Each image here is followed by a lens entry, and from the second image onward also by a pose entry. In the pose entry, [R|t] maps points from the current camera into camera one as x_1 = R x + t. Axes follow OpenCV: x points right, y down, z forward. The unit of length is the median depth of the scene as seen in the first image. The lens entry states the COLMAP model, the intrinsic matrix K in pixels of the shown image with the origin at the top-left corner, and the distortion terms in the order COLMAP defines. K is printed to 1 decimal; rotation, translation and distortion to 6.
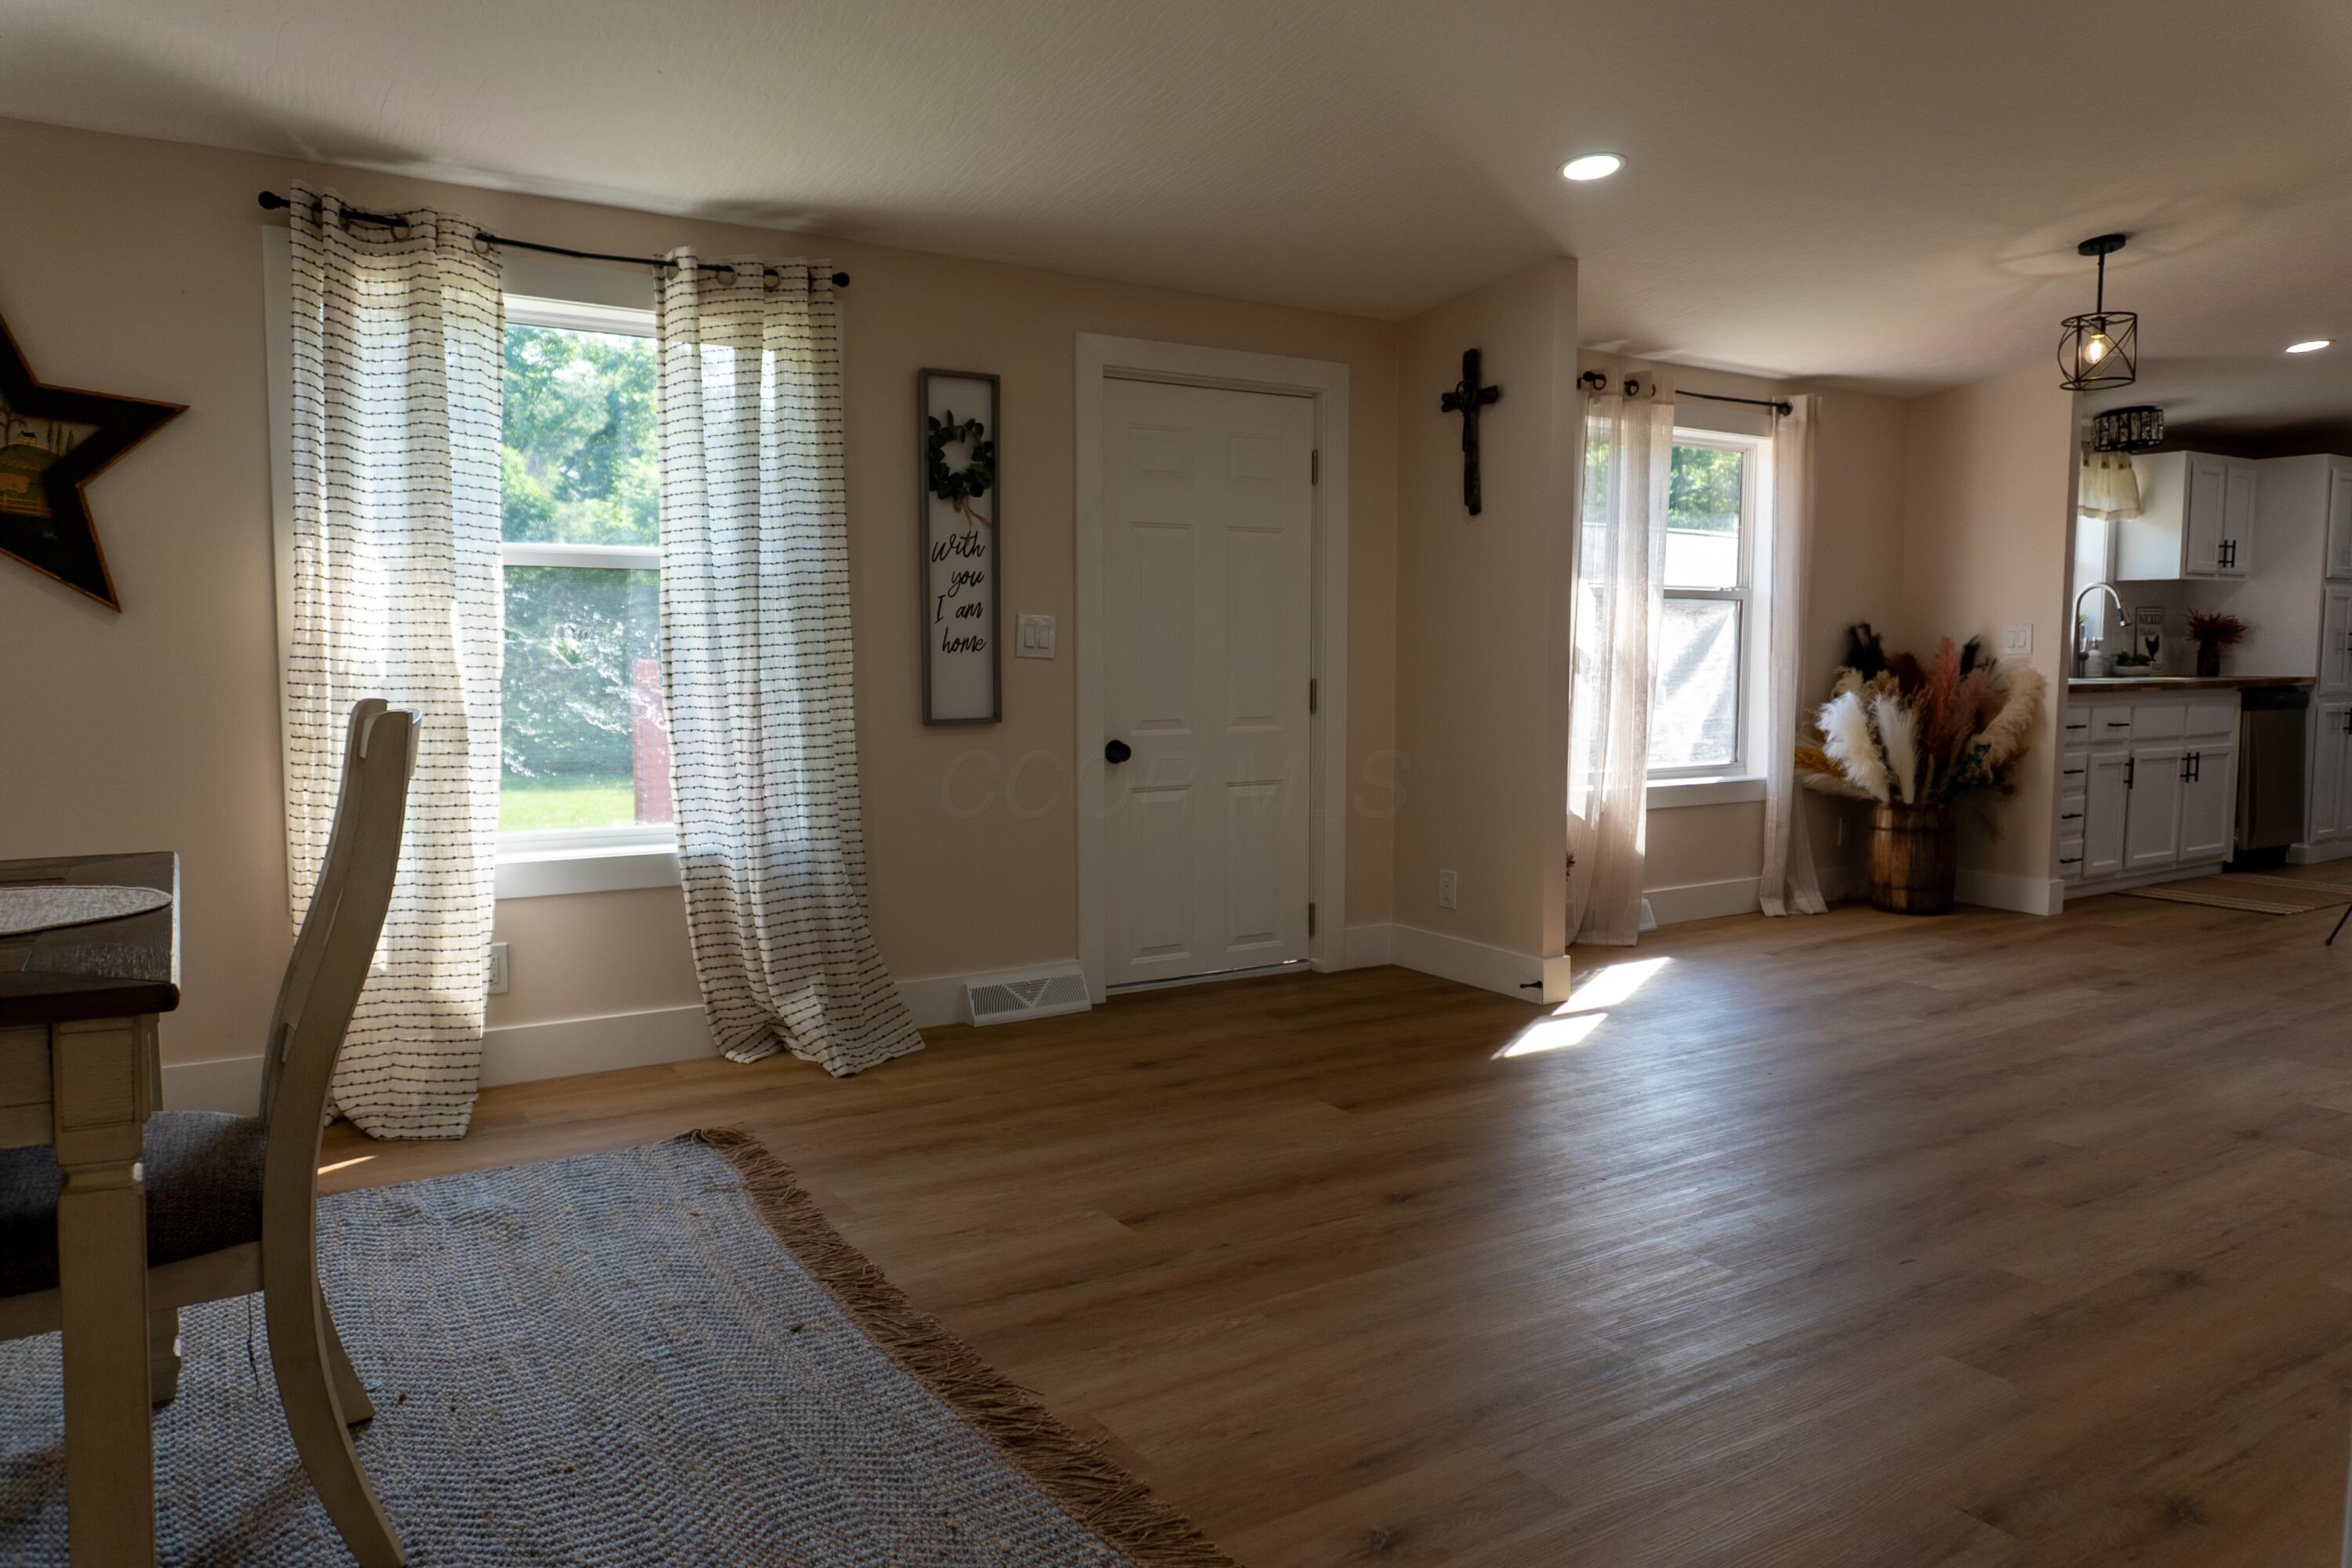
lens RADIAL K [[1557.8, 0, 1176.0], [0, 1557.8, 784.0], [0, 0, 1]] dist [-0.002204, -0.006248]
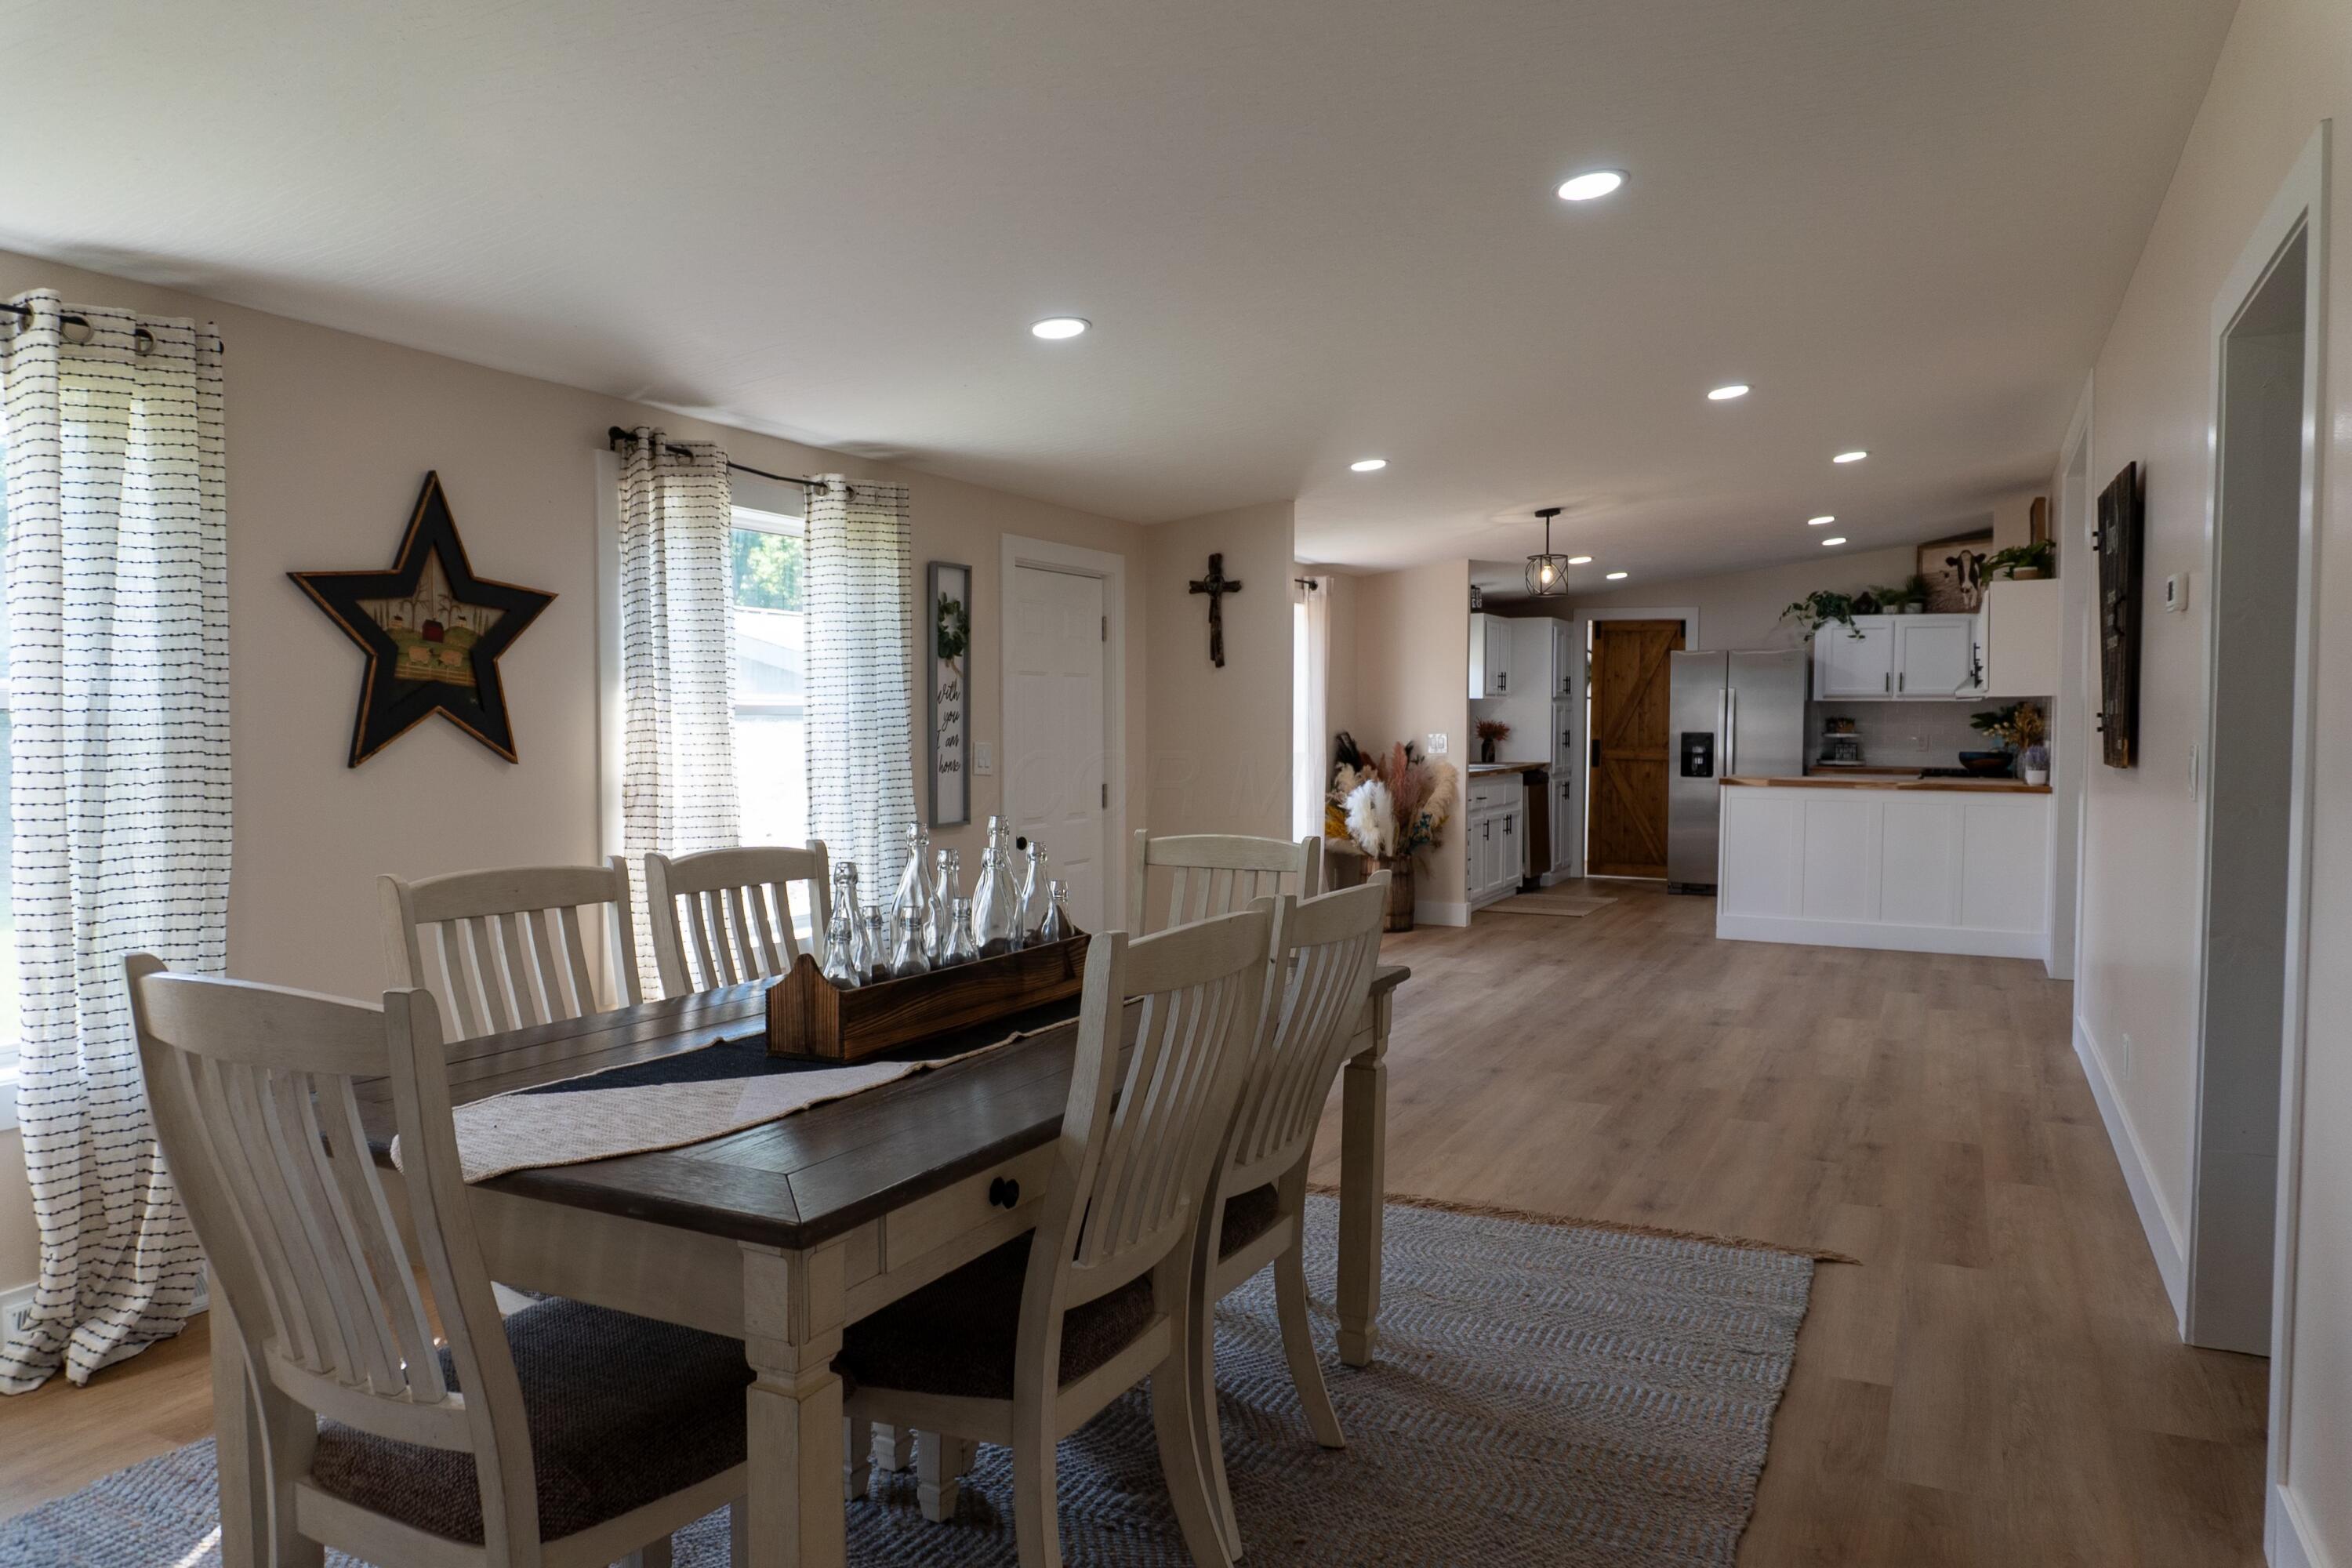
lens RADIAL K [[1557.8, 0, 1176.0], [0, 1557.8, 784.0], [0, 0, 1]] dist [-0.002204, -0.006248]
pose [[0.861215, -0.023665, 0.507690, -0.616718], [0.048315, 0.998204, -0.035430, -0.018370], [-0.505940, 0.055042, 0.860811, -0.222437]]
